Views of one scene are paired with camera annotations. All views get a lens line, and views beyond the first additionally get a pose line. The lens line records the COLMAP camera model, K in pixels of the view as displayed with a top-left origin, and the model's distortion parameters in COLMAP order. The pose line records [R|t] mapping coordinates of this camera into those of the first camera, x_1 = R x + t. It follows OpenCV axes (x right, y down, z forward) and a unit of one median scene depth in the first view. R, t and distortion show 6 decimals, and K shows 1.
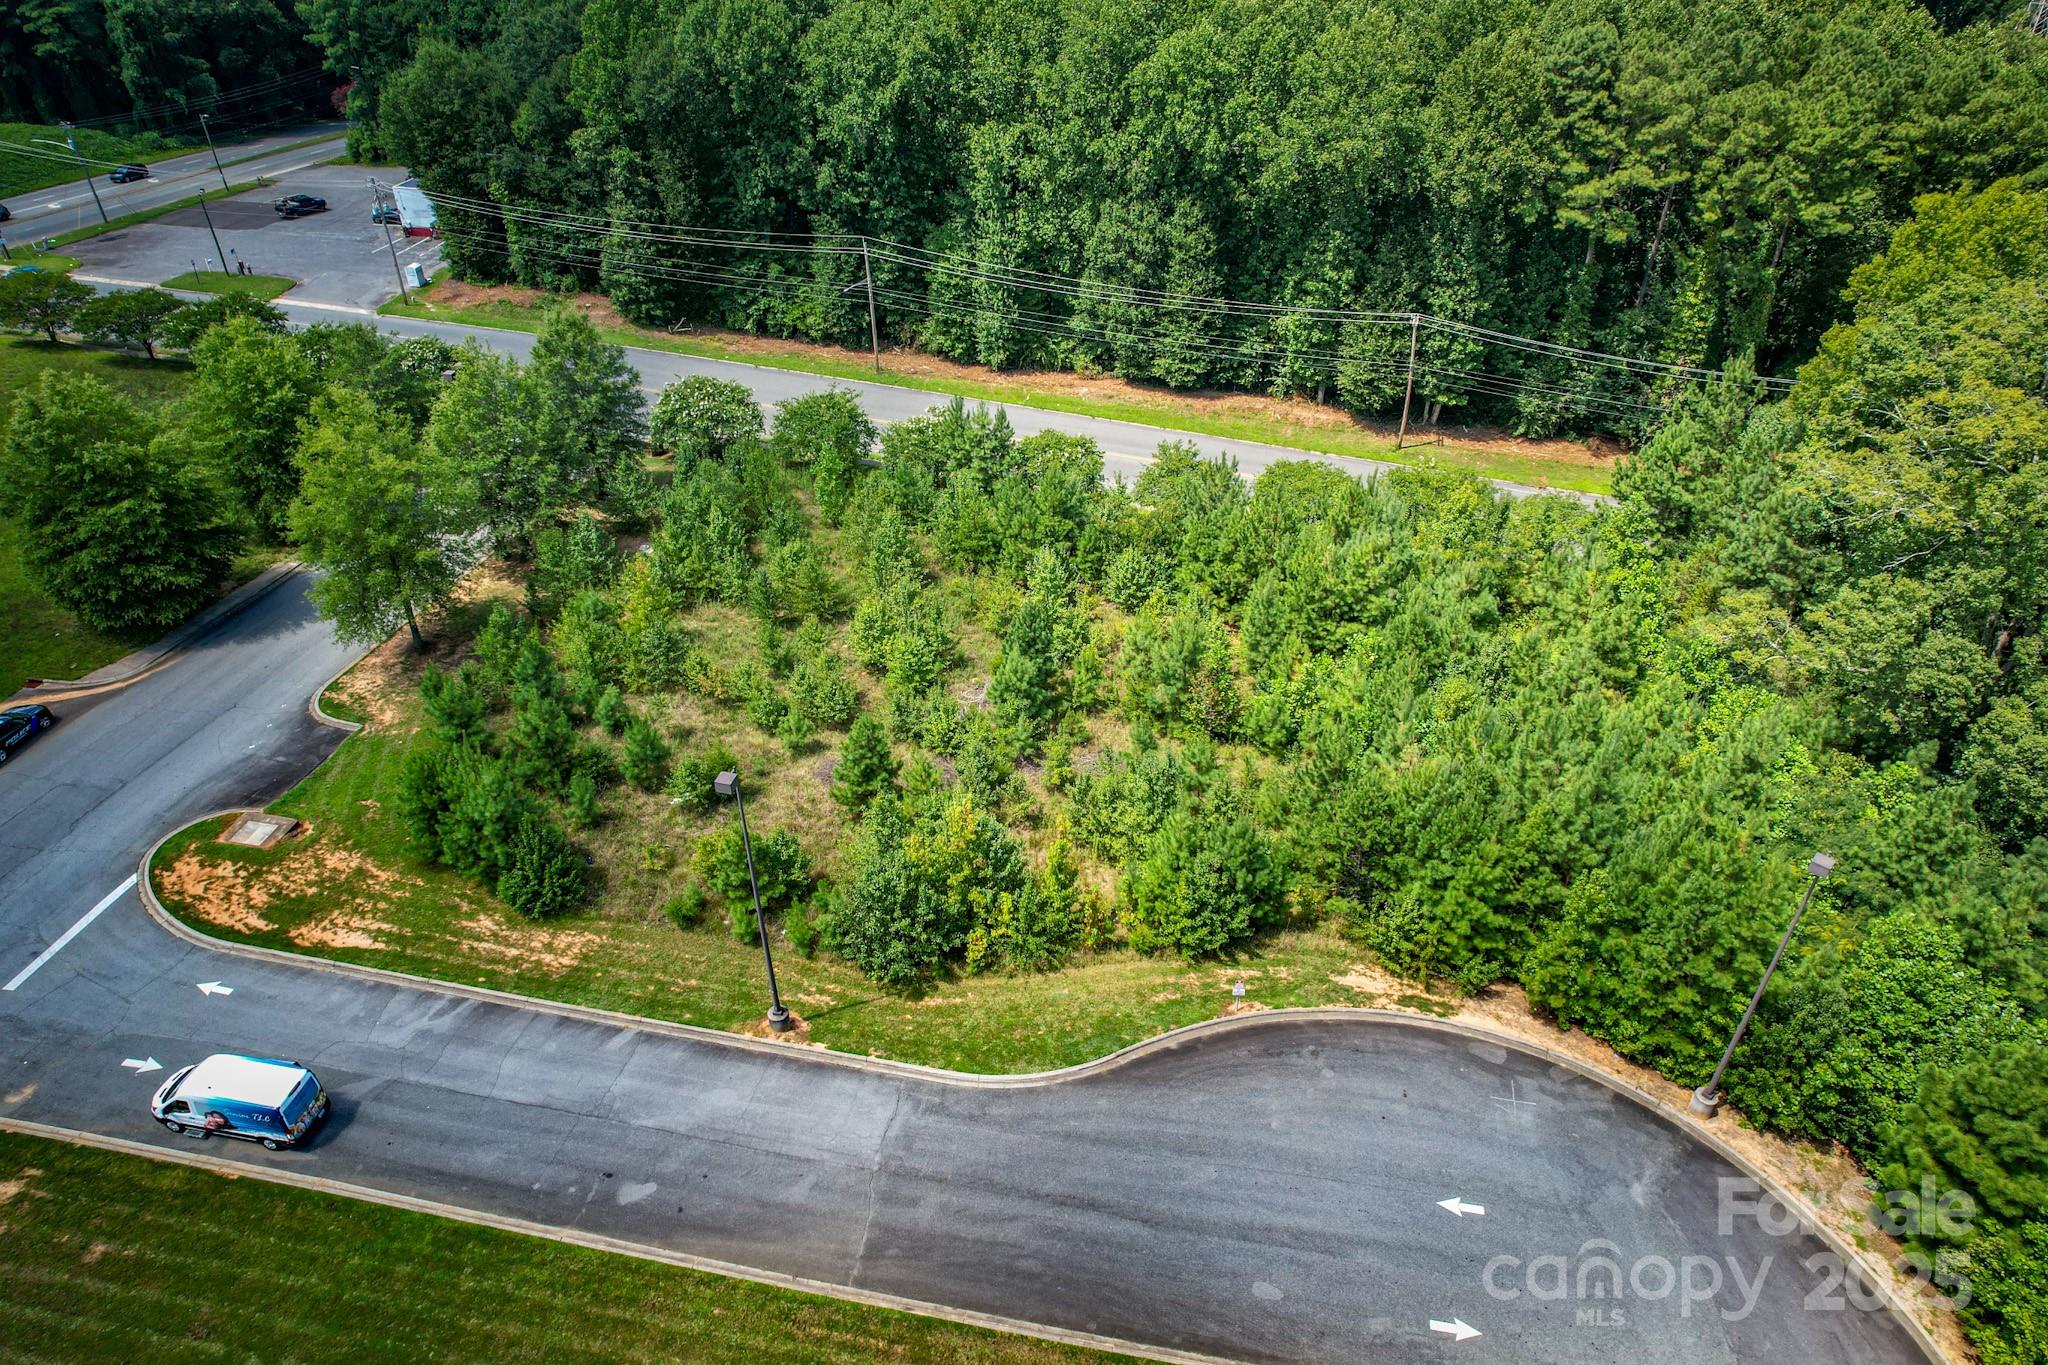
lens RADIAL K [[1308.9, 0, 1024.0], [0, 1308.9, 682.5], [0, 0, 1]] dist [-0.068844, 0.067998]
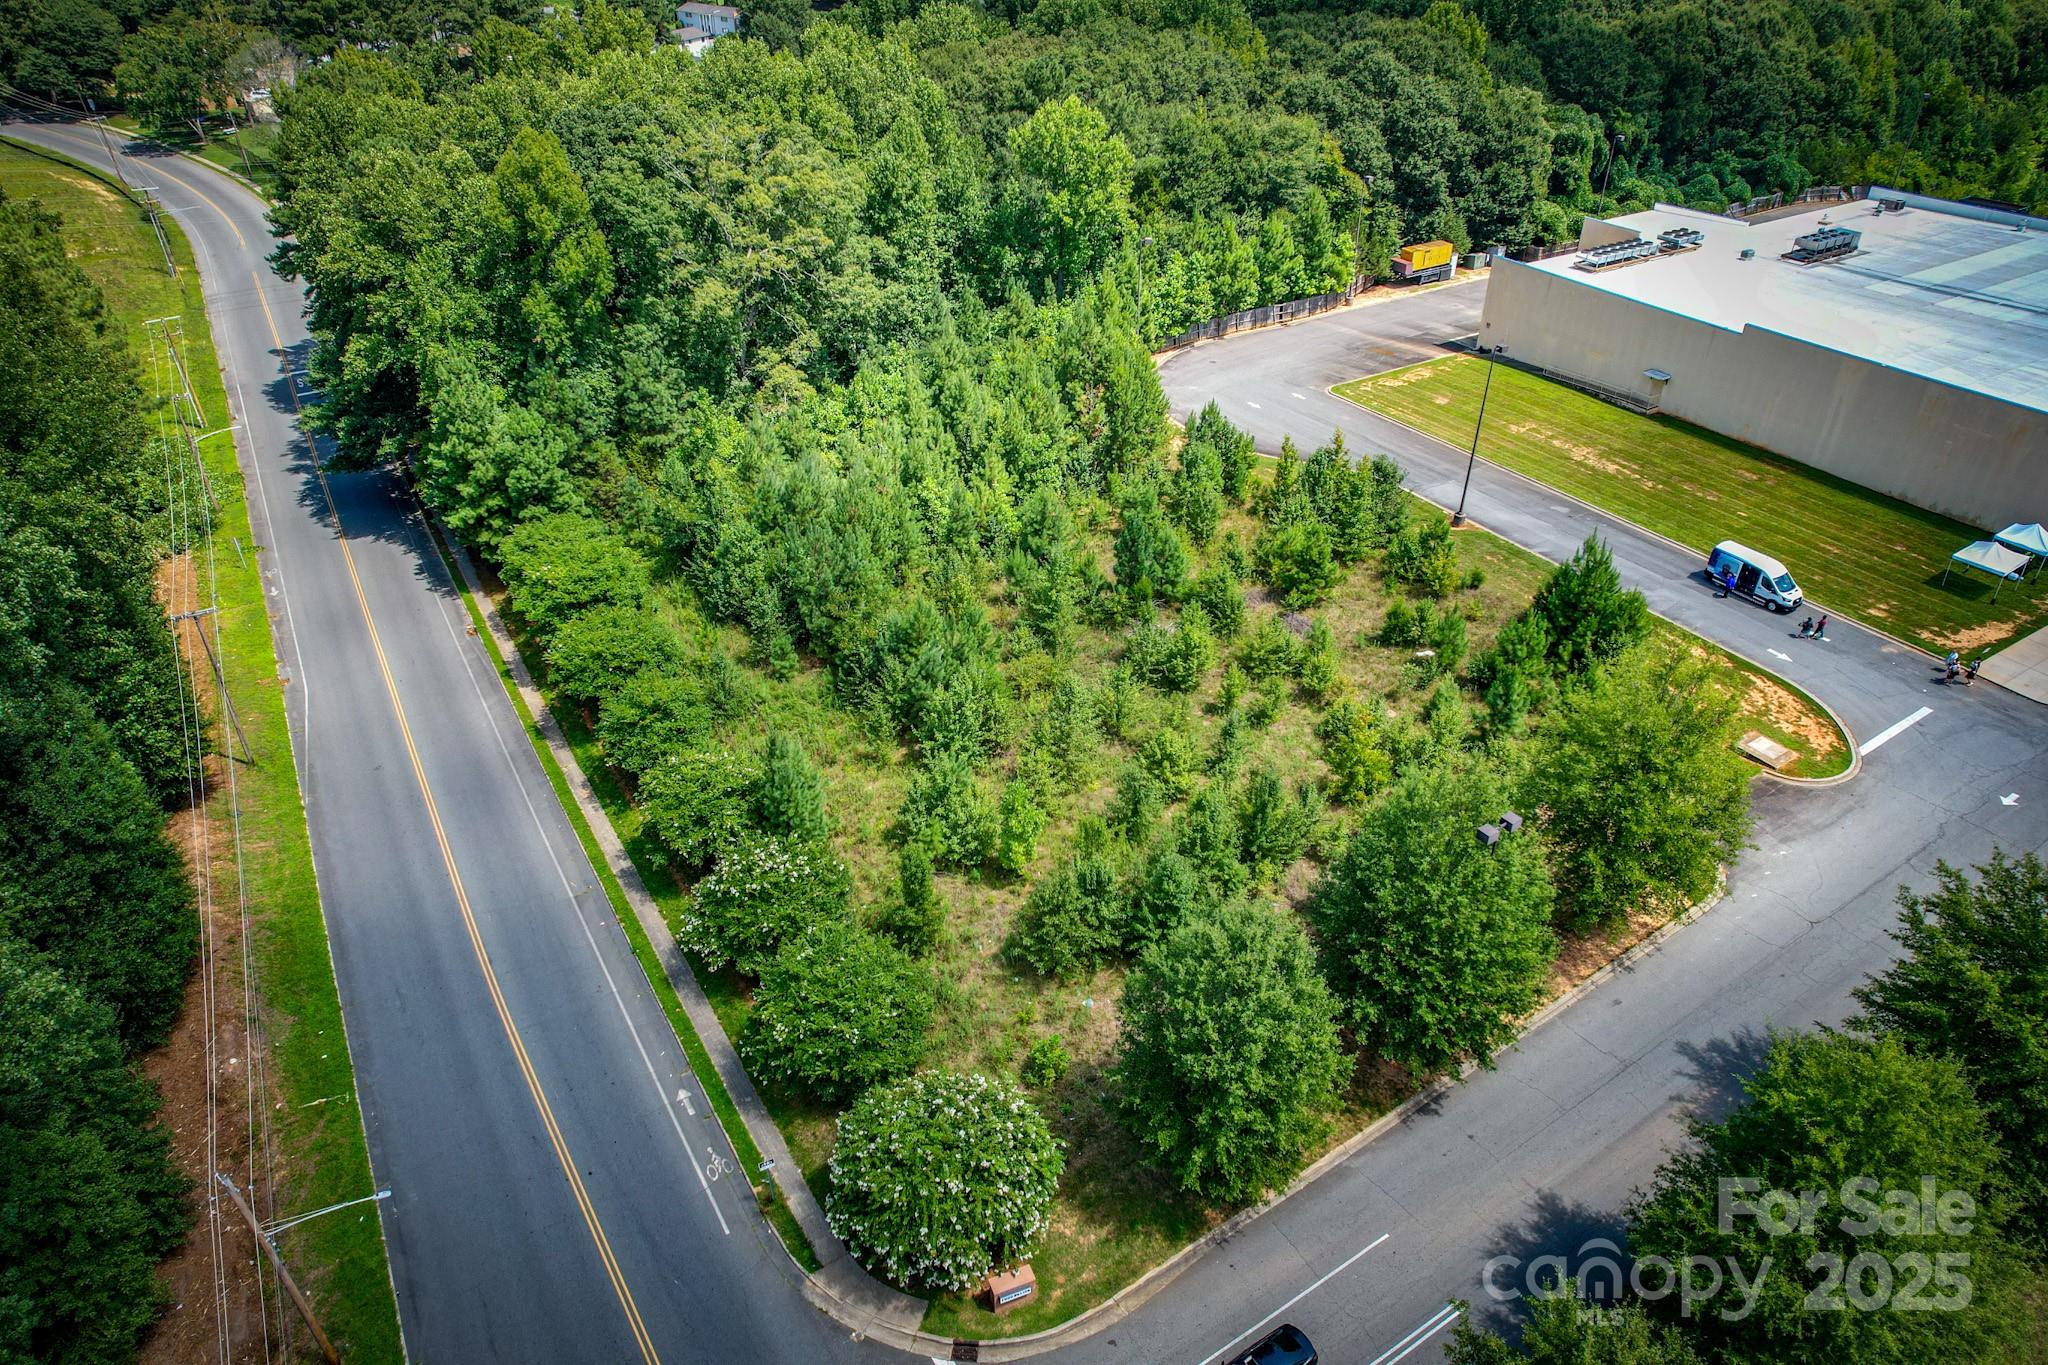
lens RADIAL K [[1308.9, 0, 1024.0], [0, 1308.9, 682.5], [0, 0, 1]] dist [-0.068844, 0.067998]
pose [[-0.682674, -0.409806, 0.604991, -0.820592], [0.417618, 0.460589, 0.783233, -1.116299], [-0.599626, 0.787348, -0.143290, 1.526591]]
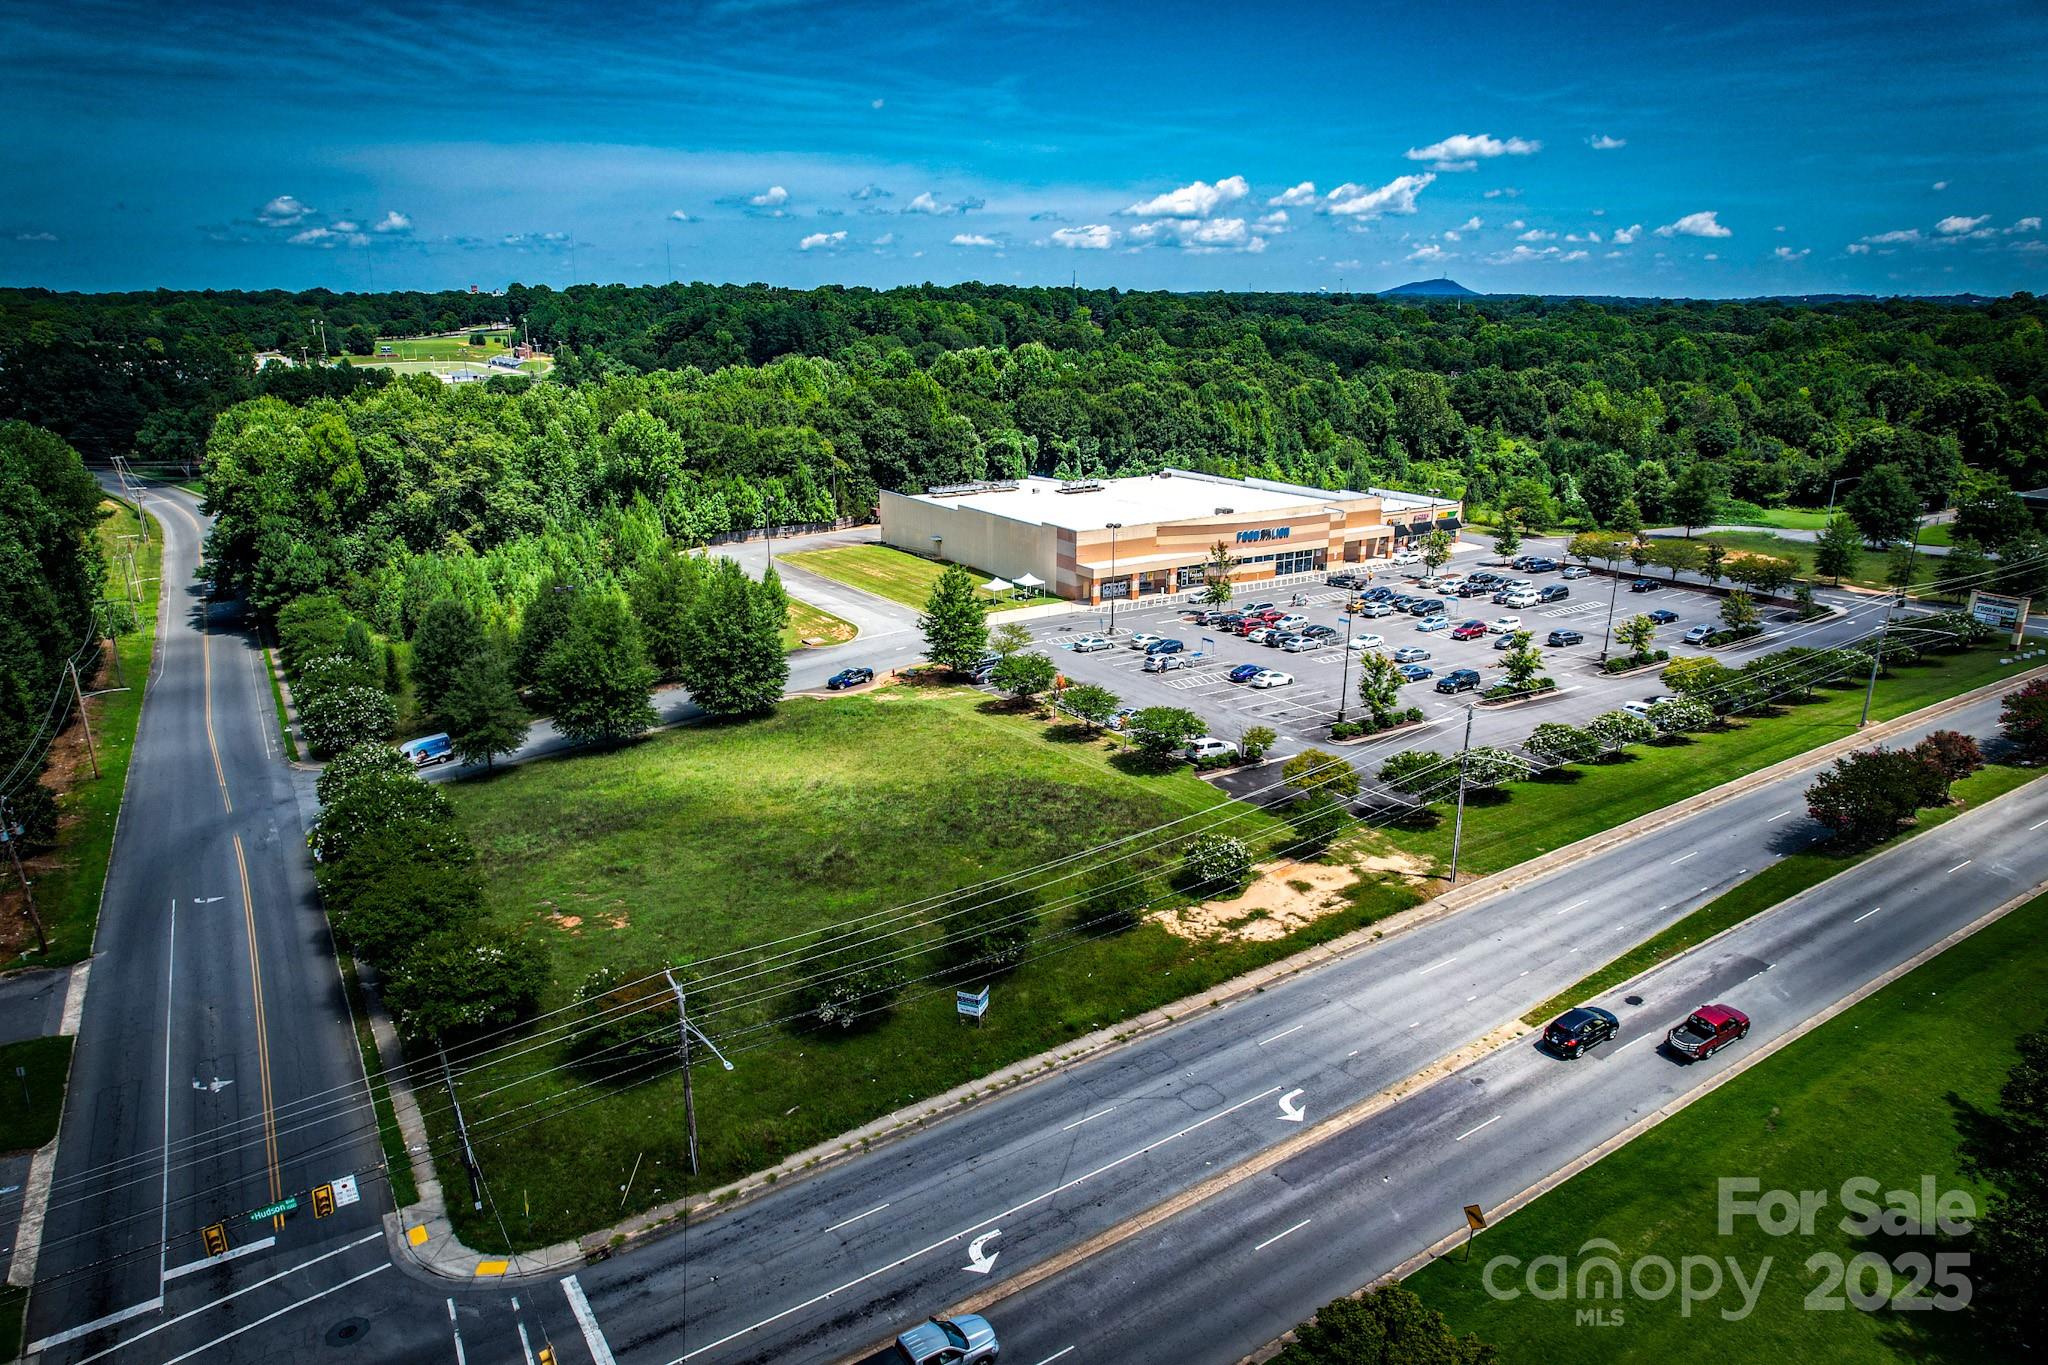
lens RADIAL K [[1308.9, 0, 1024.0], [0, 1308.9, 682.5], [0, 0, 1]] dist [-0.068844, 0.067998]
pose [[-0.699014, -0.209376, 0.683770, -2.689647], [0.407445, 0.669182, 0.621437, -1.273108], [-0.587681, 0.712992, -0.382458, 1.807668]]
